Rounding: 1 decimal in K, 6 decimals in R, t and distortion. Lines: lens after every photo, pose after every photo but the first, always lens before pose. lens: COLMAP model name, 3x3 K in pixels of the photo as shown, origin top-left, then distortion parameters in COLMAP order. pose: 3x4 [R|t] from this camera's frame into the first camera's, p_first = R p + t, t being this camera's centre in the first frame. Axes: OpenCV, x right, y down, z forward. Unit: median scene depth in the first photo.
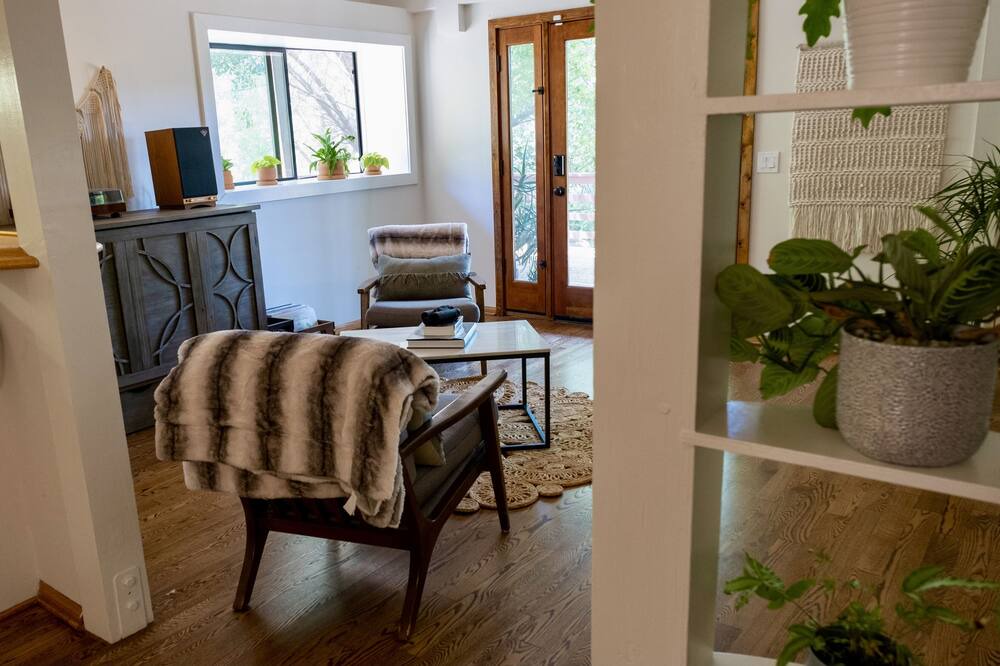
lens RADIAL K [[776.0, 0, 500.0], [0, 776.0, 333.0], [0, 0, 1]] dist [-0.001320, -0.002117]
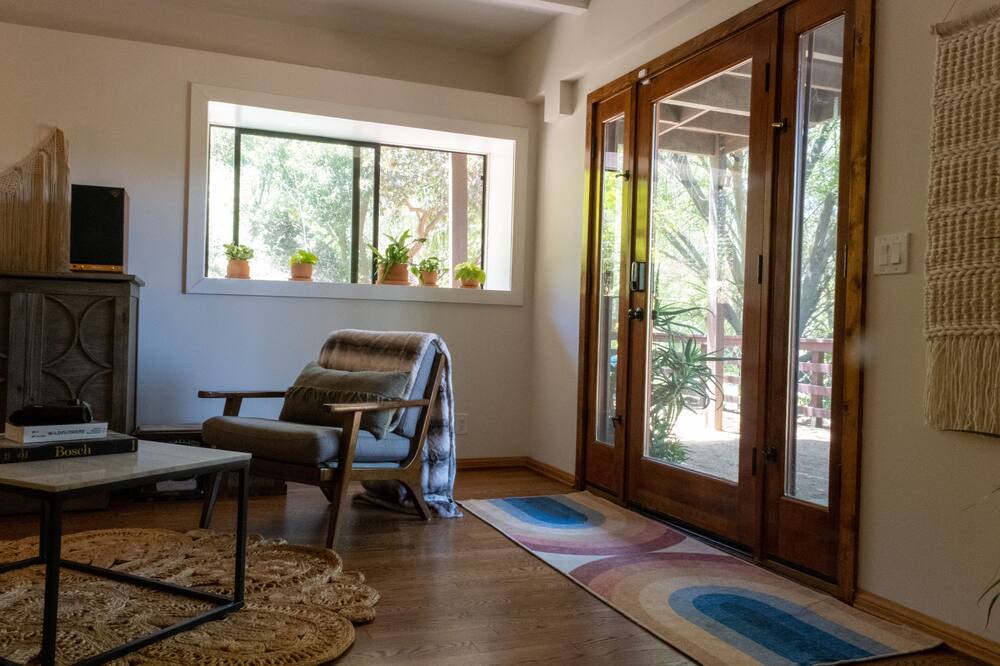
lens RADIAL K [[768.4, 0, 549.8], [0, 768.4, 330.4], [0, 0, 1]] dist [0.009702, 0.004529]
pose [[0.854091, 0.061615, -0.516461, 0.428961], [-0.185130, 0.963943, -0.191156, -0.030608], [0.486061, 0.258877, 0.834702, 0.481933]]
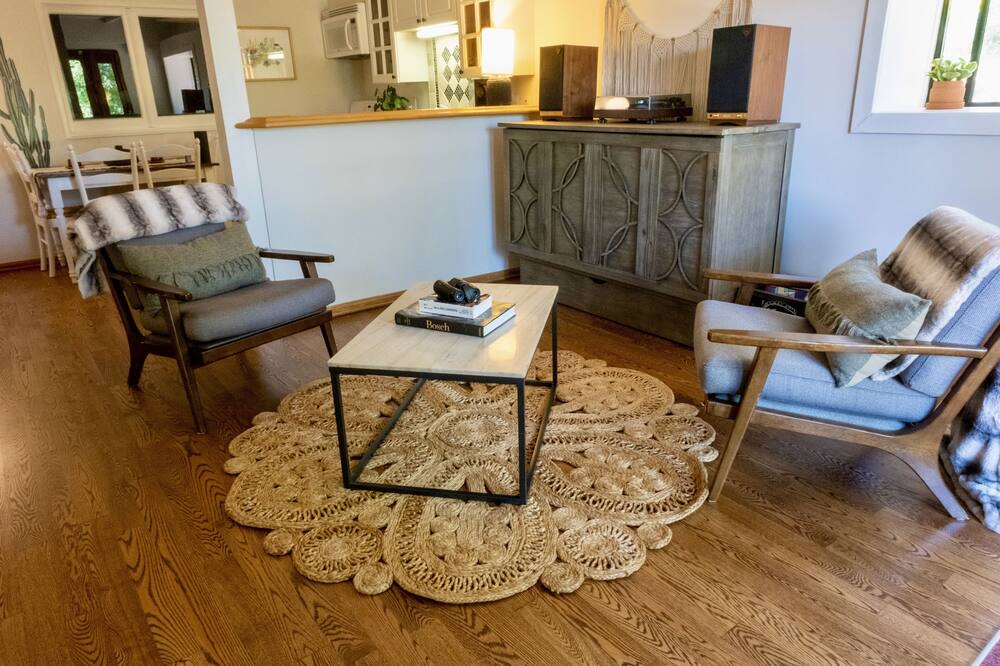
lens RADIAL K [[694.4, 0, 500.0], [0, 694.4, 333.0], [0, 0, 1]] dist [0.006638, 0.001791]
pose [[-0.318788, 0.363831, -0.875215, 0.393220], [-0.193640, 0.878916, 0.435901, -0.217336], [0.927835, 0.308436, -0.209736, 0.881107]]
